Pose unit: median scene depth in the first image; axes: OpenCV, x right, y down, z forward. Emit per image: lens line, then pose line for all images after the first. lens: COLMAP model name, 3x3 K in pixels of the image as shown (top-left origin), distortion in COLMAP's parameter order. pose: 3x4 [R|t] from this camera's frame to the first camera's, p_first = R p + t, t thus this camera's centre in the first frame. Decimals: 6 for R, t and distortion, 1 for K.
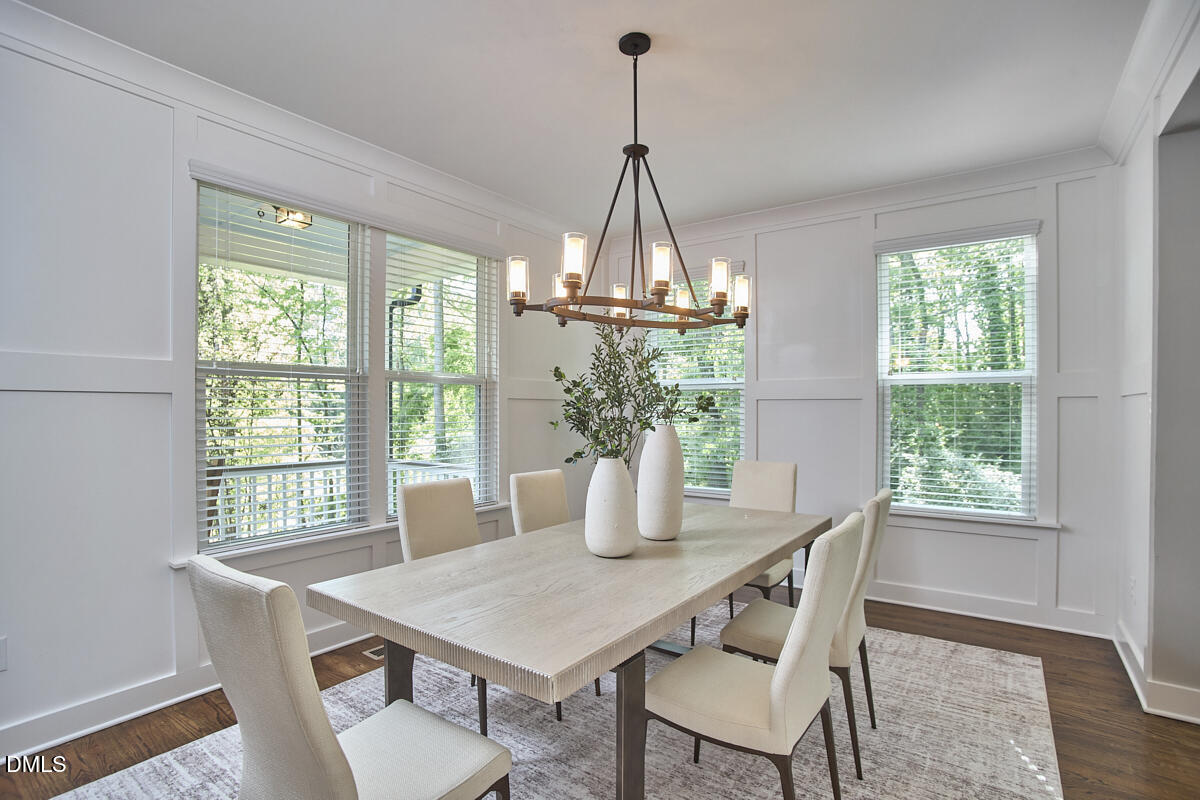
lens RADIAL K [[583.3, 0, 596.2], [0, 583.3, 411.4], [0, 0, 1]] dist [-0.102307, 0.046736]
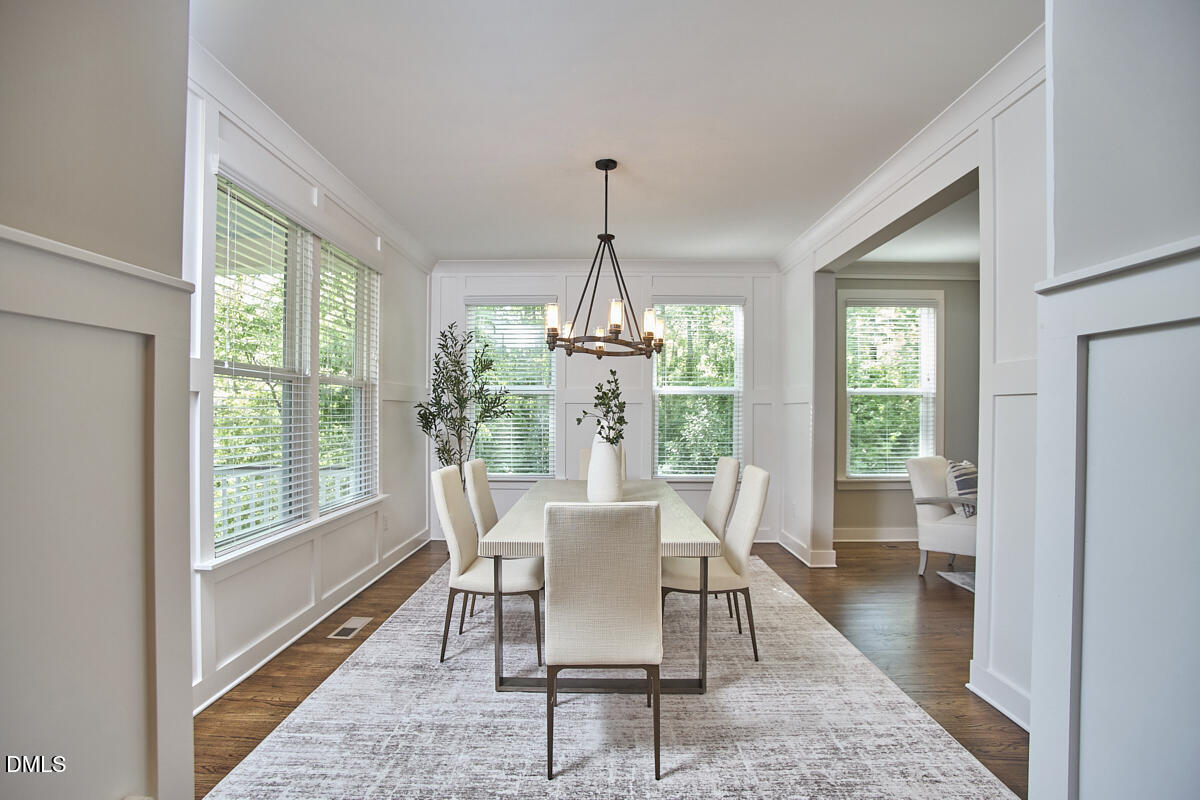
lens RADIAL K [[583.3, 0, 596.2], [0, 583.3, 411.4], [0, 0, 1]] dist [-0.102307, 0.046736]
pose [[0.813551, 0.003222, 0.581485, -0.704052], [-0.002522, 0.999995, -0.002014, 0.001655], [-0.581488, 0.000172, 0.813555, -0.182099]]
